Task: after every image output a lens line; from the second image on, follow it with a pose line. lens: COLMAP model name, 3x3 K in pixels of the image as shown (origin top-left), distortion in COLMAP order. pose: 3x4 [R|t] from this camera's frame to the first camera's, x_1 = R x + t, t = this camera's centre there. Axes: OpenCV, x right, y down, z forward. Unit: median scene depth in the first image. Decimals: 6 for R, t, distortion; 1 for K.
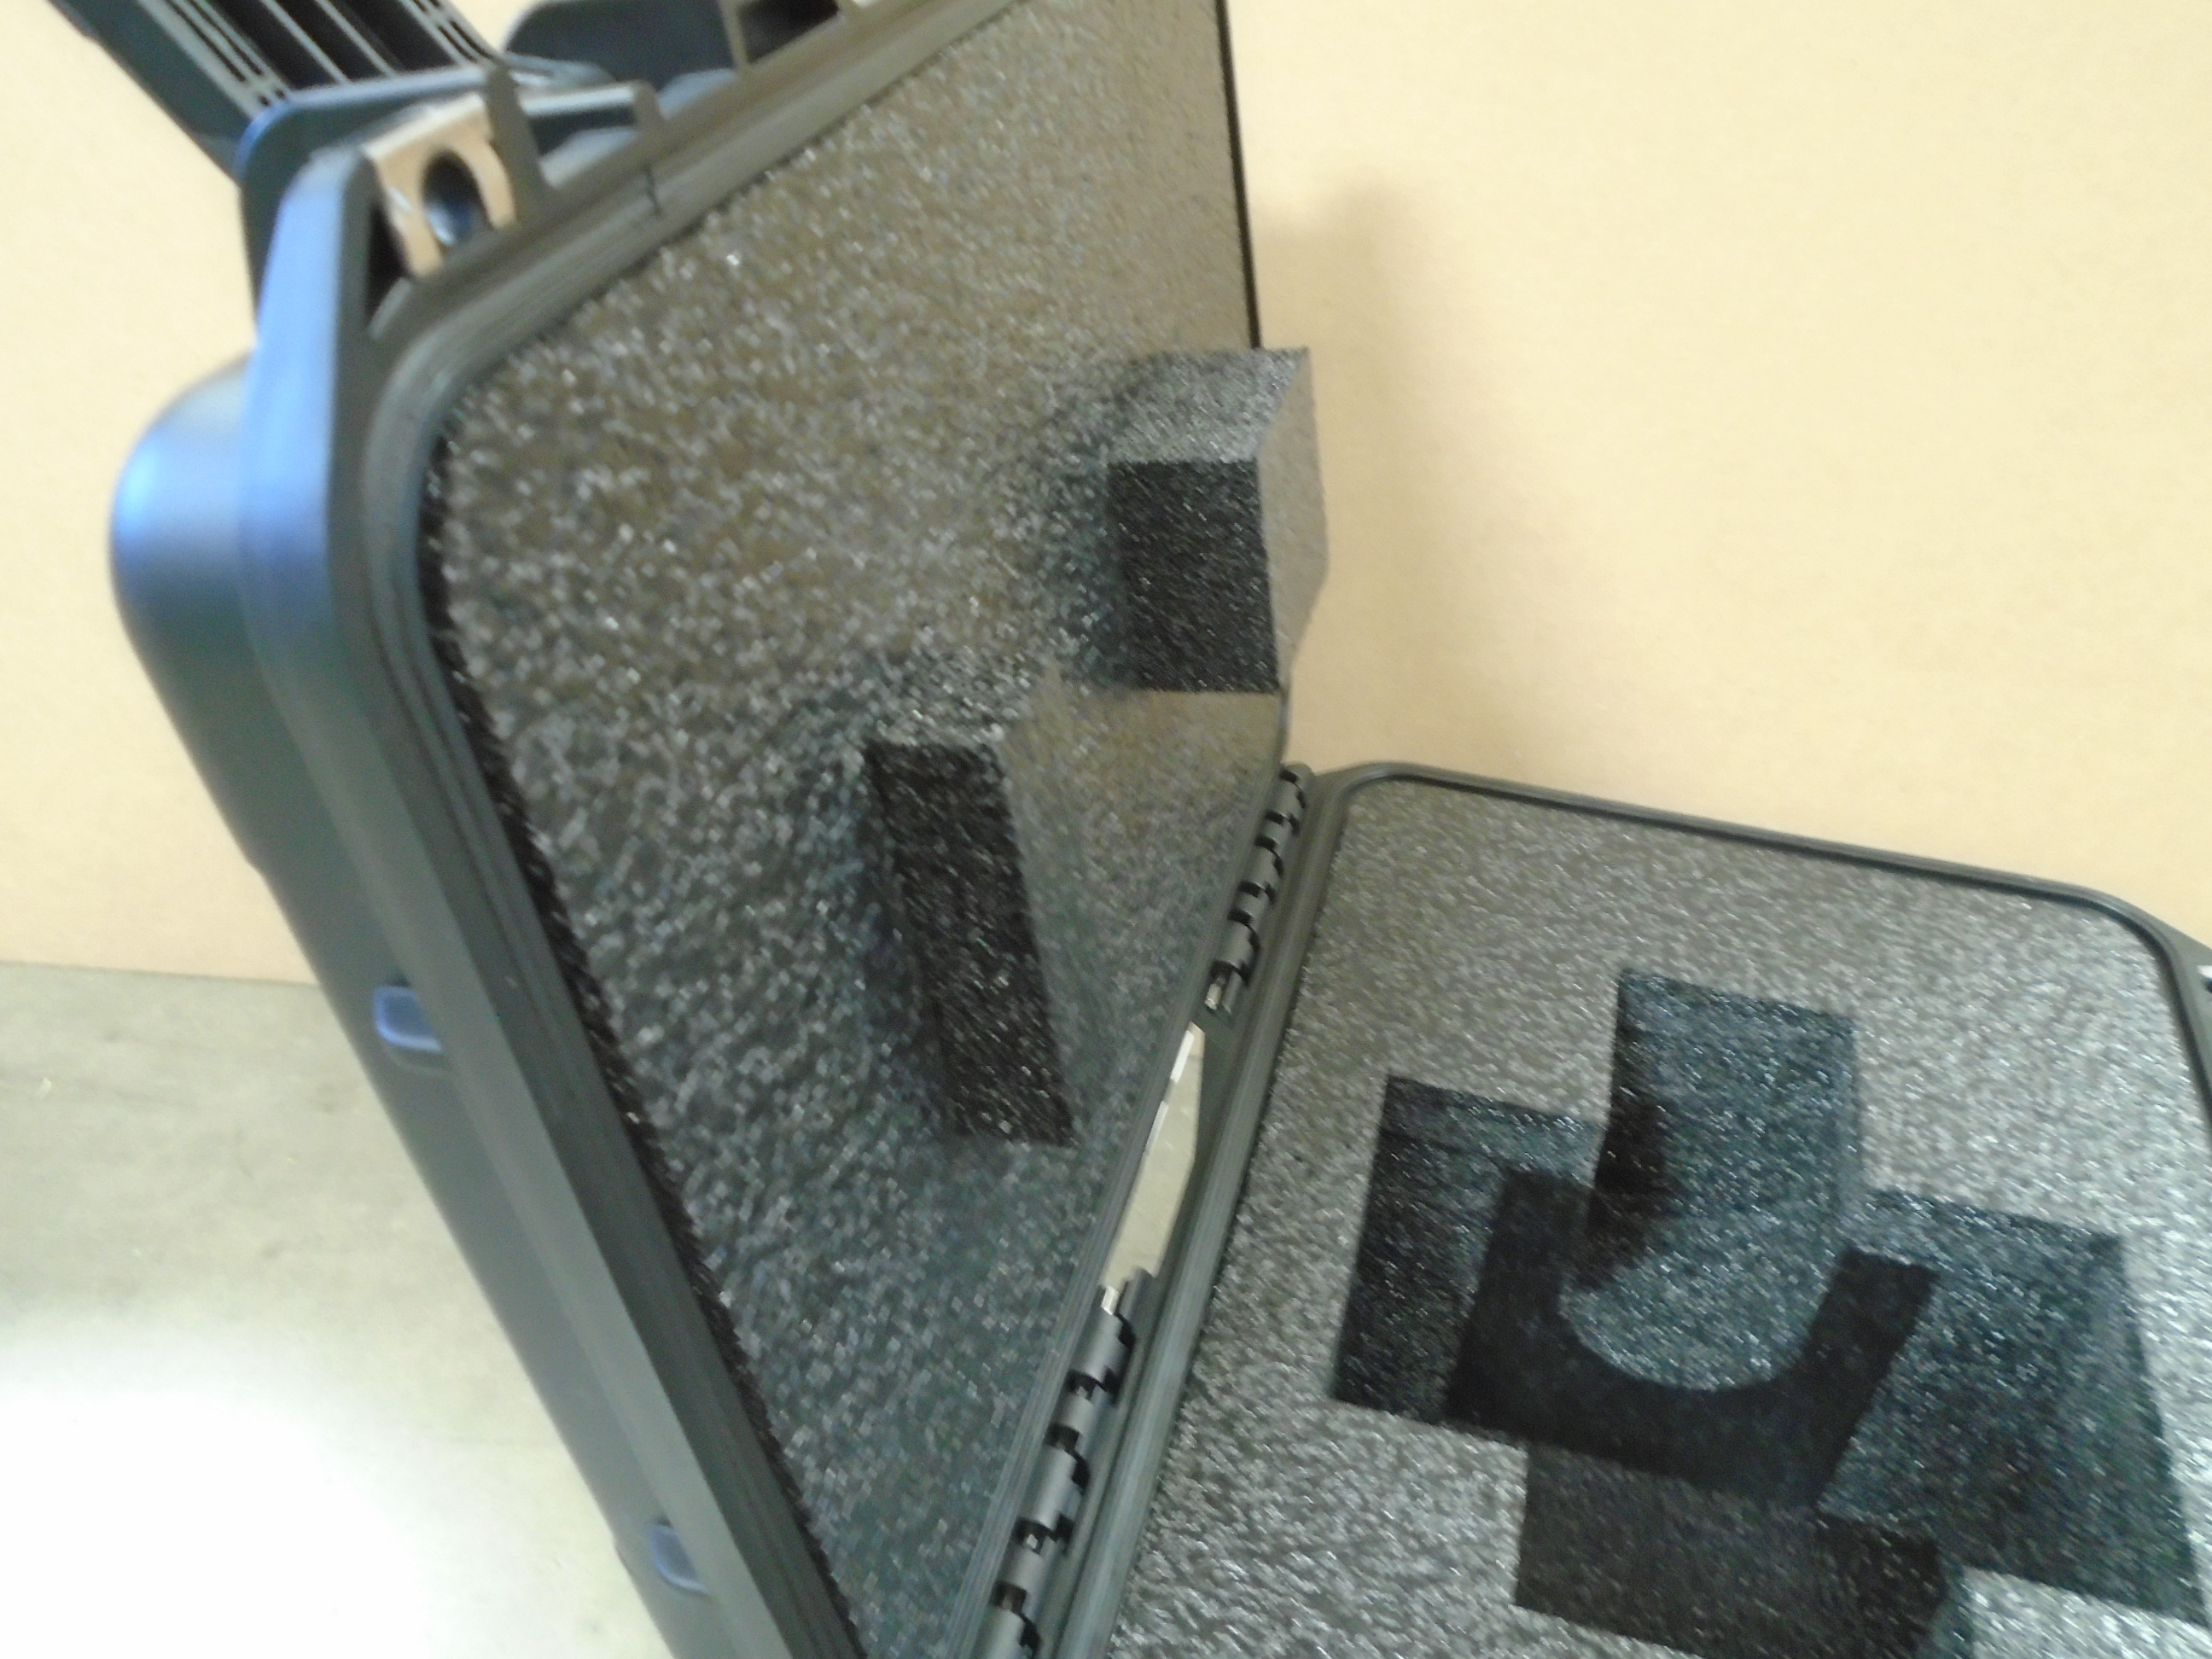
lens RADIAL K [[1718.8, 0, 1106.0], [0, 1718.8, 829.5], [0, 0, 1]] dist [-0.005067, 0.005065]
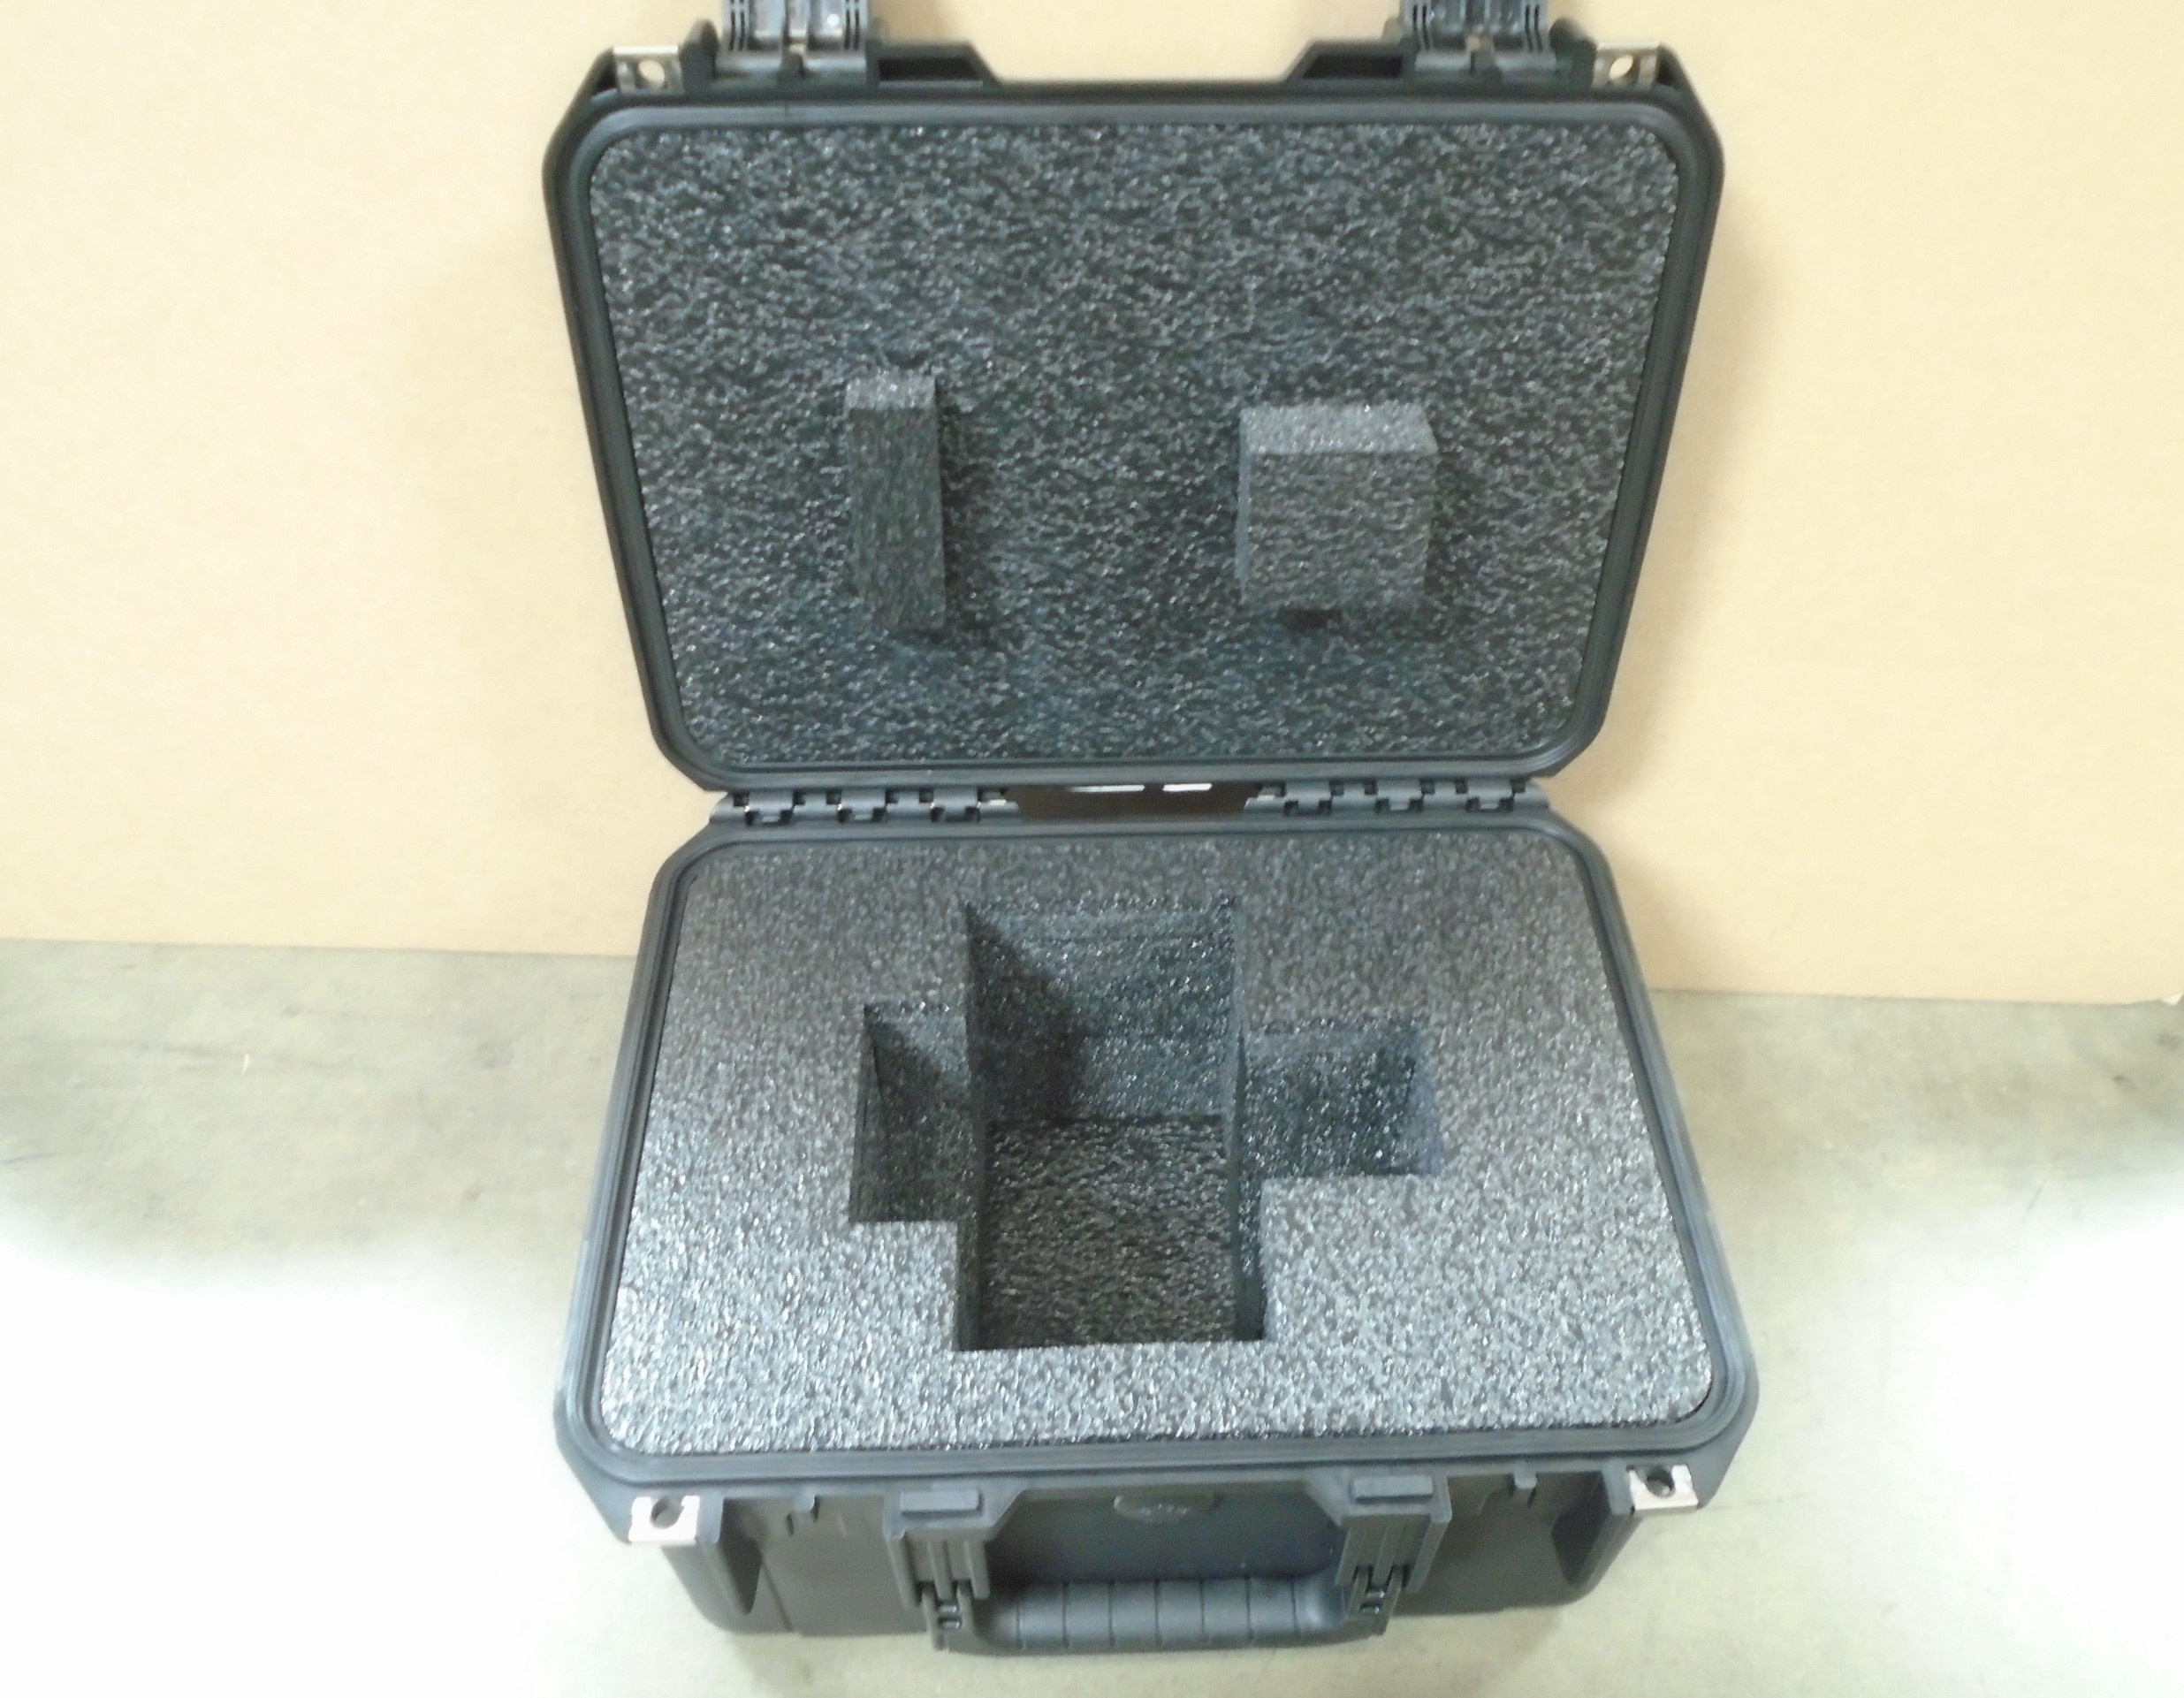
lens RADIAL K [[1731.0, 0, 1092.0], [0, 1731.0, 849.0], [0, 0, 1]] dist [-0.008453, -0.007830]
pose [[0.306486, 0.712965, -0.630672, 1.263412], [-0.583456, 0.664209, 0.467339, -0.614957], [0.752094, 0.224736, 0.619554, 0.004931]]
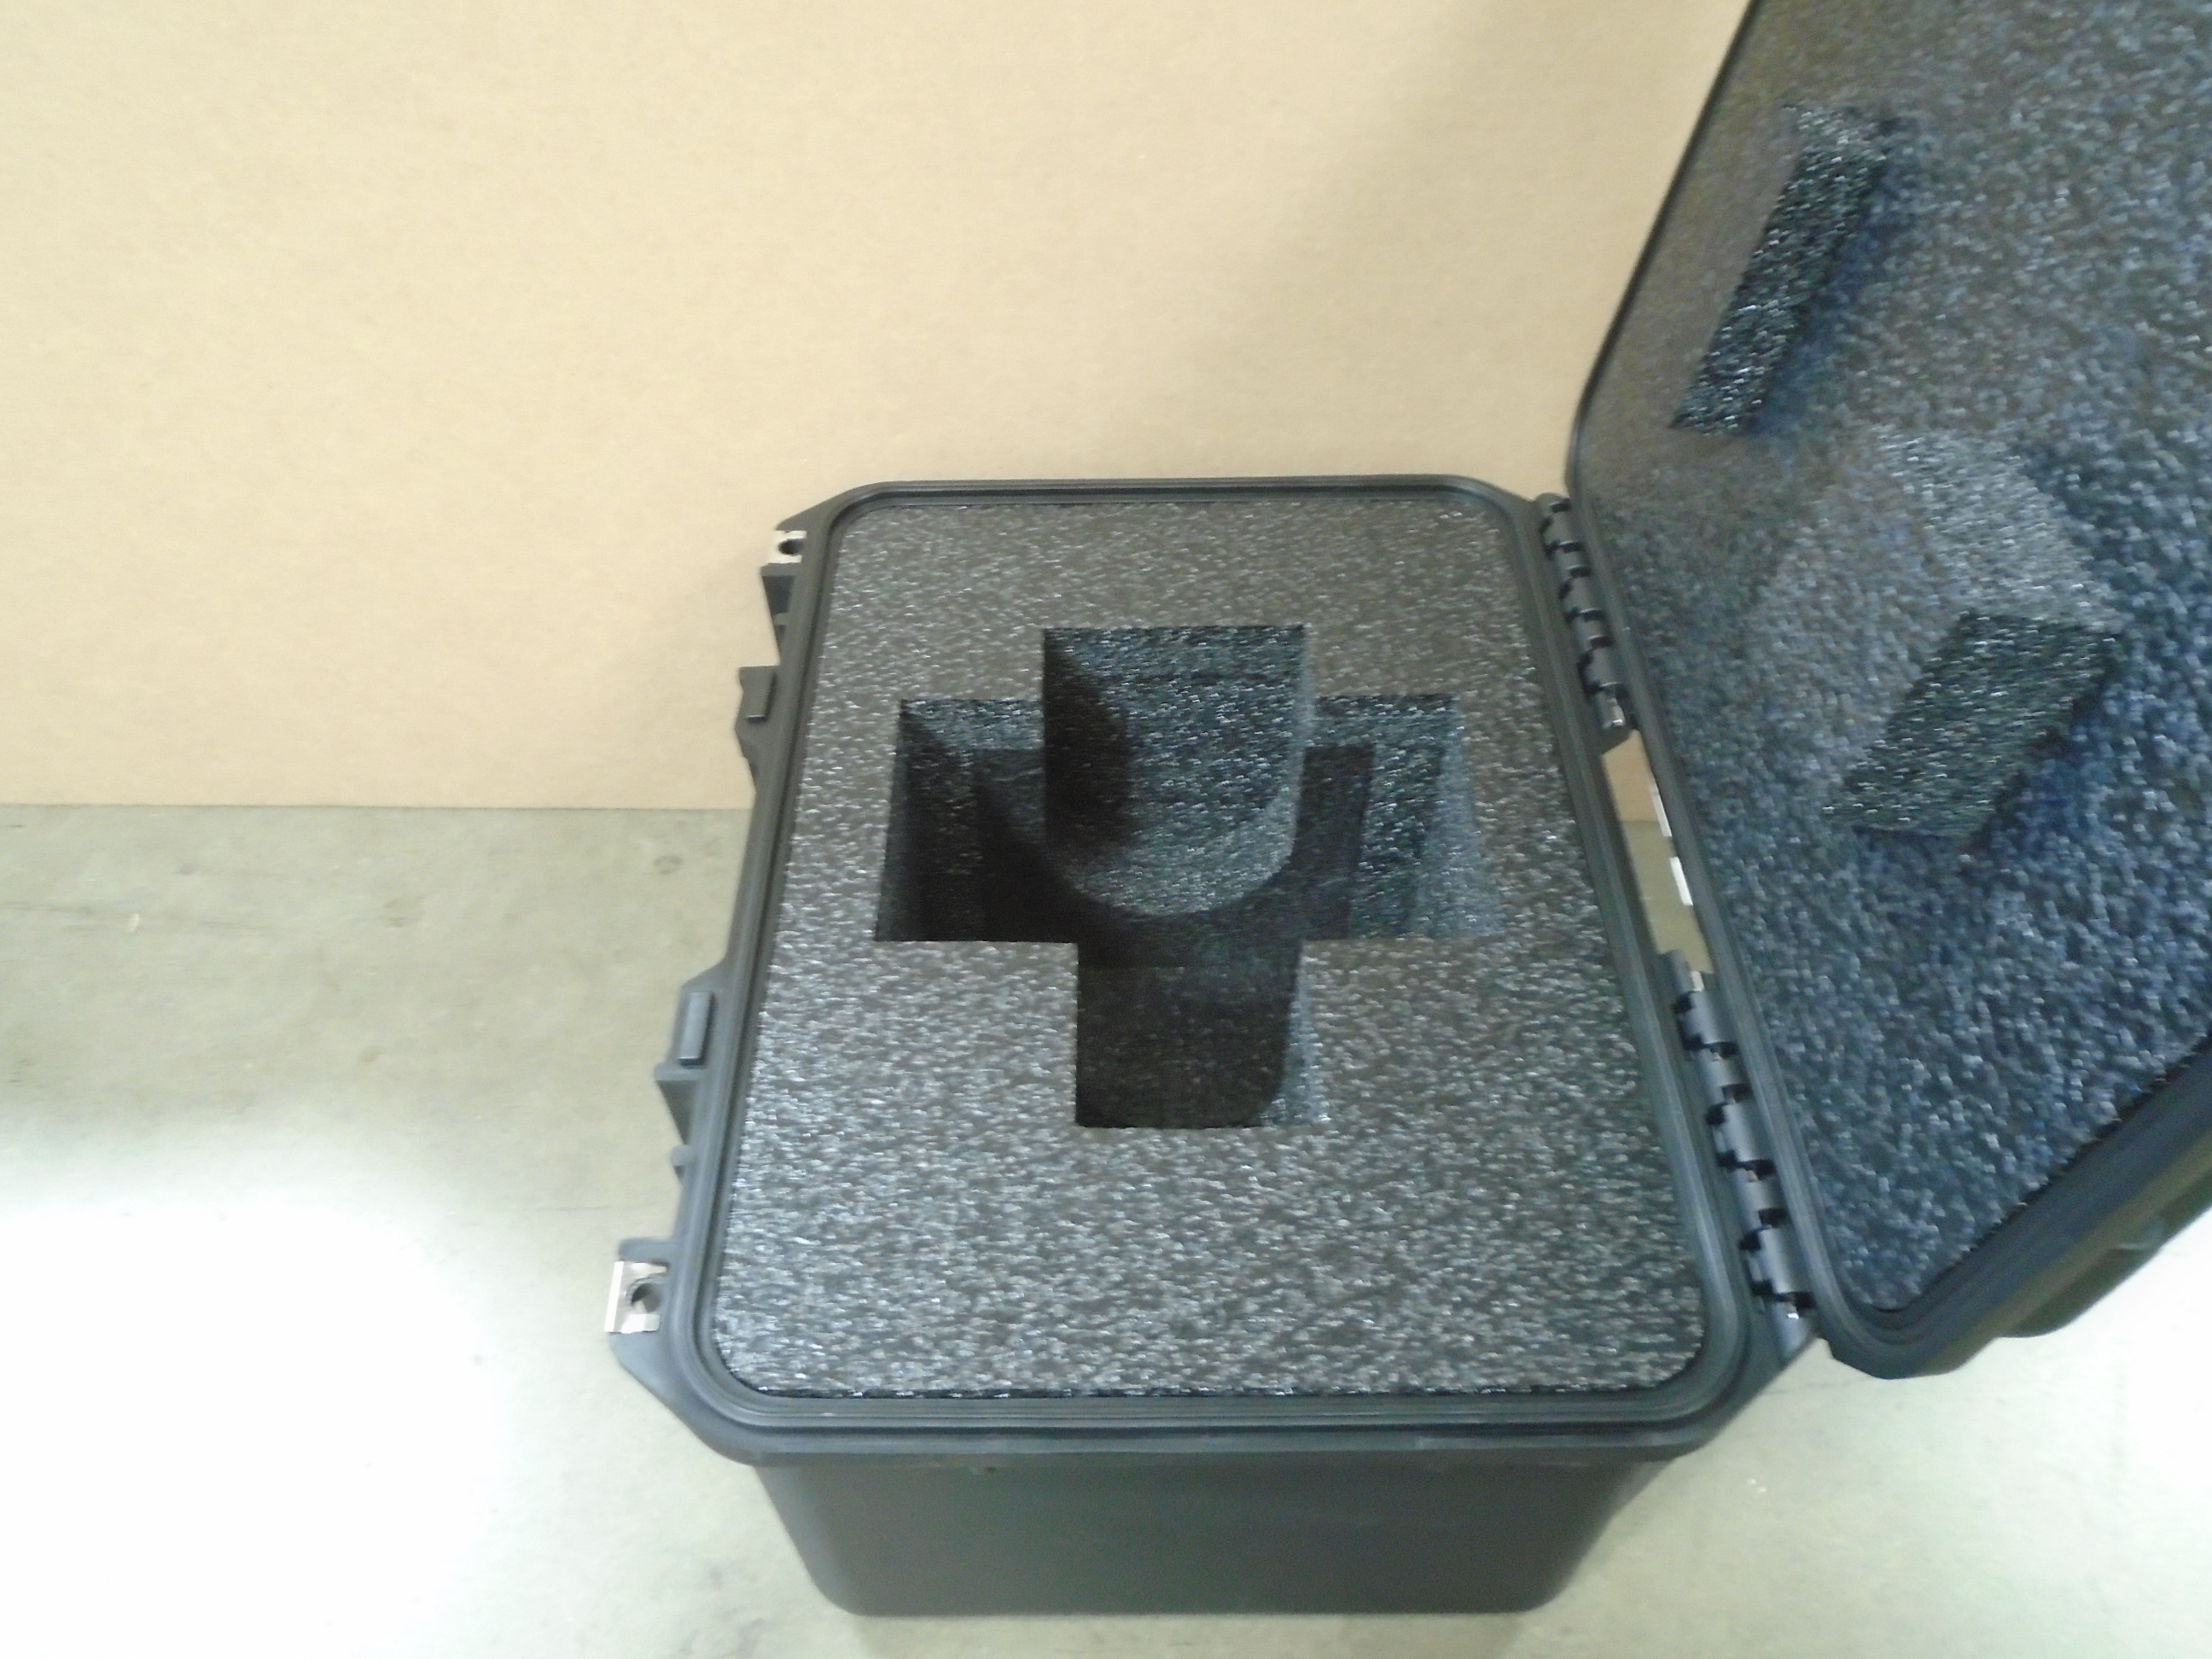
lens RADIAL K [[1718.8, 0, 1106.0], [0, 1718.8, 829.5], [0, 0, 1]] dist [-0.005067, 0.005065]
pose [[-0.961847, 0.195355, -0.191536, 0.740710], [-0.171525, 0.114821, 0.978466, -1.085565], [0.213141, 0.973988, -0.076932, 1.205532]]
